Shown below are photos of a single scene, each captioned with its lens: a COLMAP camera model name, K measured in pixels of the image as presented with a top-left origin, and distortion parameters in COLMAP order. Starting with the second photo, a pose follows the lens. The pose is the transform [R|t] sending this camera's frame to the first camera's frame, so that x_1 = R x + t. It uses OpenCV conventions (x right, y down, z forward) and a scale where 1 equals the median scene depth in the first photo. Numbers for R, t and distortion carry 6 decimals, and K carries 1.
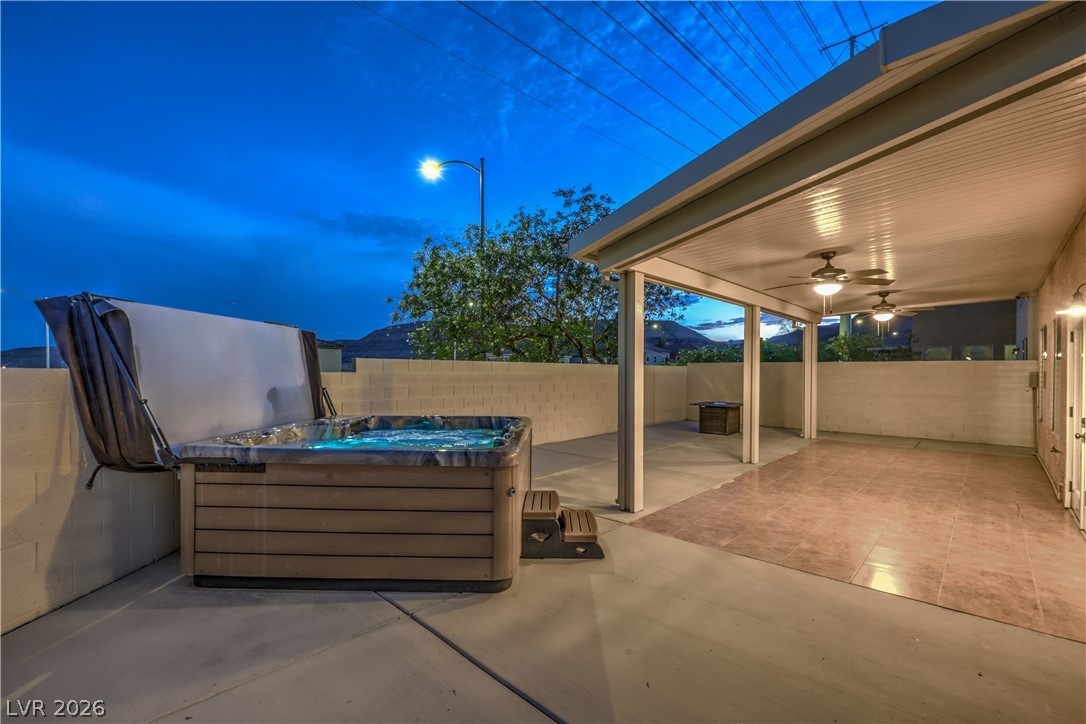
lens RADIAL K [[460.9, 0, 542.0], [0, 460.9, 381.6], [0, 0, 1]] dist [0.002399, 0.000572]
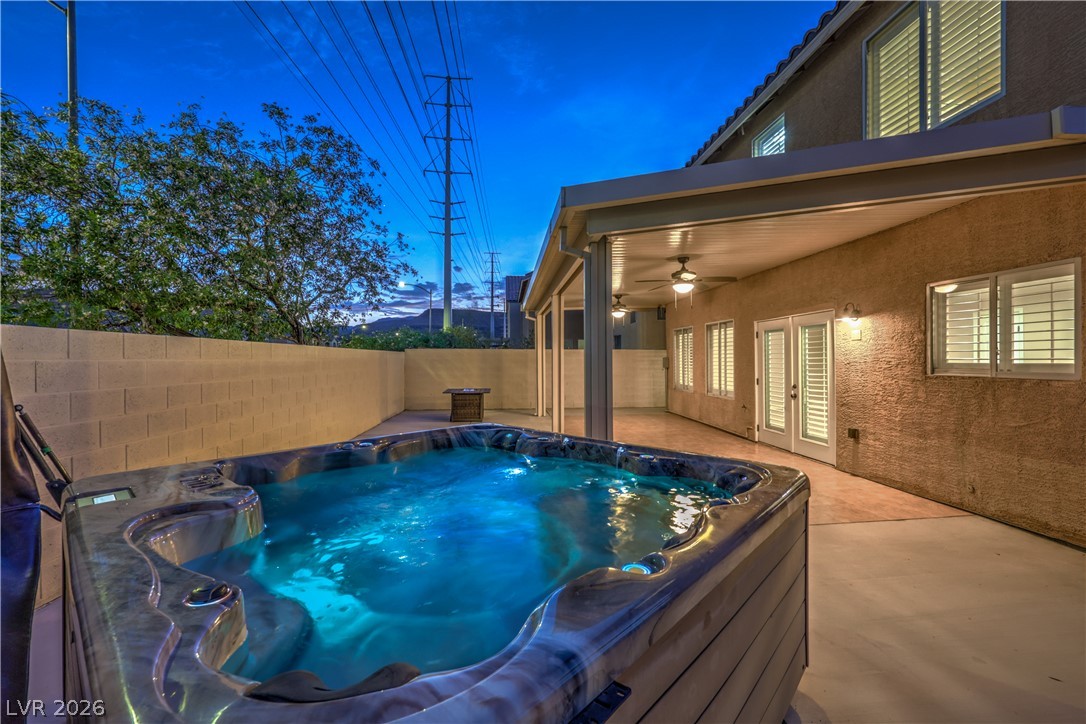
lens RADIAL K [[450.4, 0, 552.6], [0, 450.4, 361.8], [0, 0, 1]] dist [-0.002290, -0.000371]
pose [[0.642481, -0.008584, 0.766253, -0.284862], [0.020018, 0.999784, -0.005584, -0.005045], [-0.766040, 0.018926, 0.642514, 0.293385]]
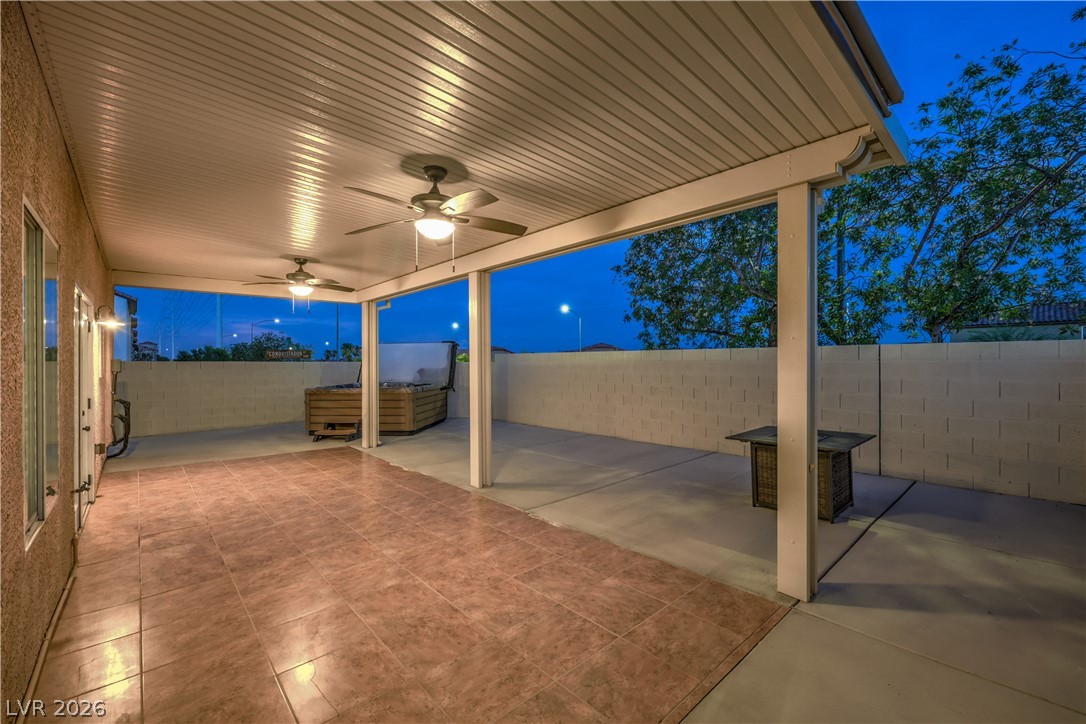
lens RADIAL K [[450.4, 0, 552.6], [0, 450.4, 361.8], [0, 0, 1]] dist [-0.002290, -0.000371]
pose [[-0.054682, 0.000242, -0.998504, 0.975545], [-0.015590, 0.999878, 0.001096, -0.019534], [0.998382, 0.015626, -0.054671, 0.967495]]
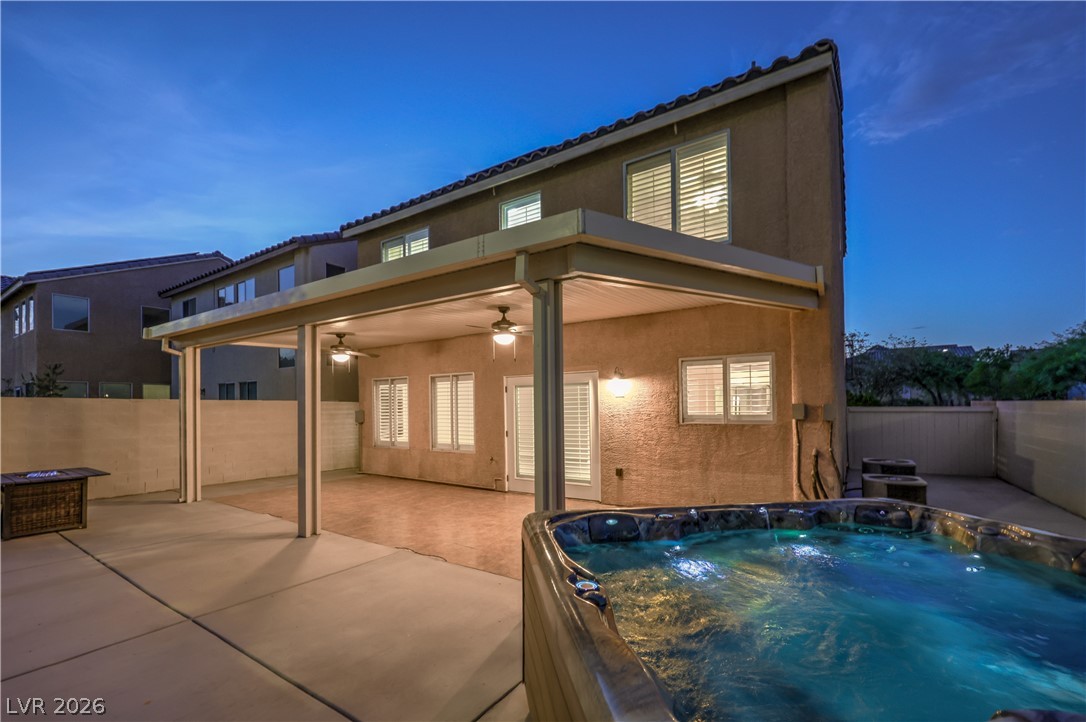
lens RADIAL K [[460.4, 0, 549.1], [0, 460.4, 401.2], [0, 0, 1]] dist [0.000403, 0.000121]
pose [[-0.185505, 0.013318, 0.982553, -0.296733], [0.027782, 0.999580, -0.008303, -0.019391], [-0.982251, 0.025757, -0.185797, 0.633862]]
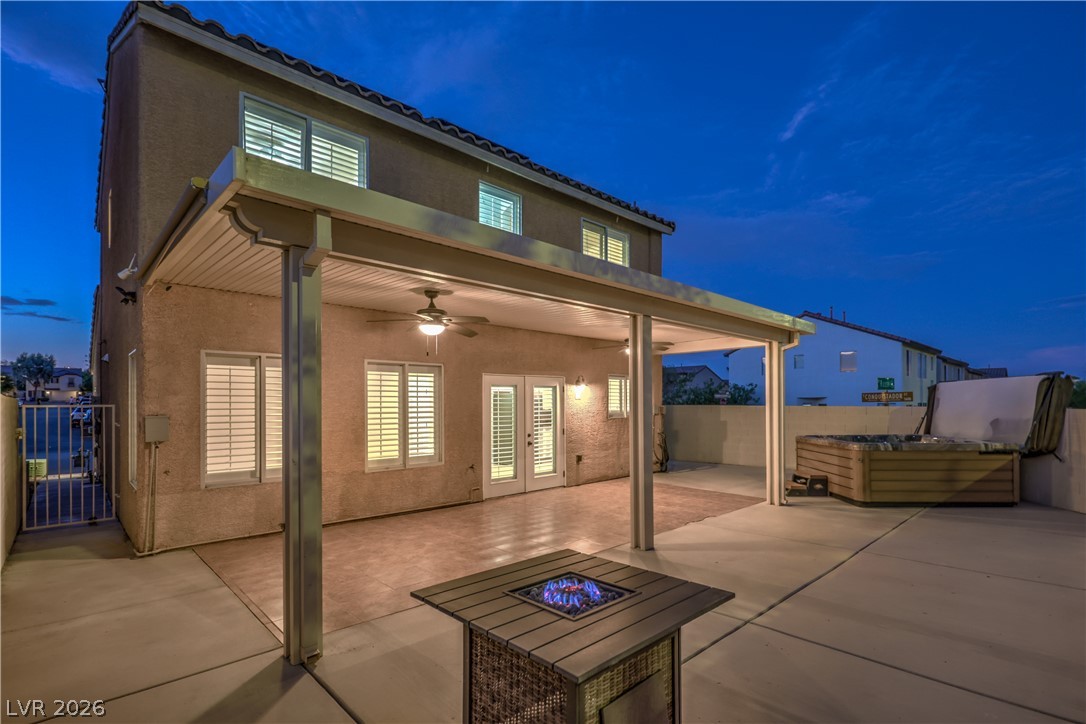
lens RADIAL K [[506.1, 0, 550.4], [0, 506.1, 399.8], [0, 0, 1]] dist [-0.001153, -0.000126]
pose [[-0.999312, 0.004979, 0.036756, 0.469644], [0.005376, 0.999928, 0.010725, -0.040183], [-0.036700, 0.010915, -0.999267, 1.462346]]
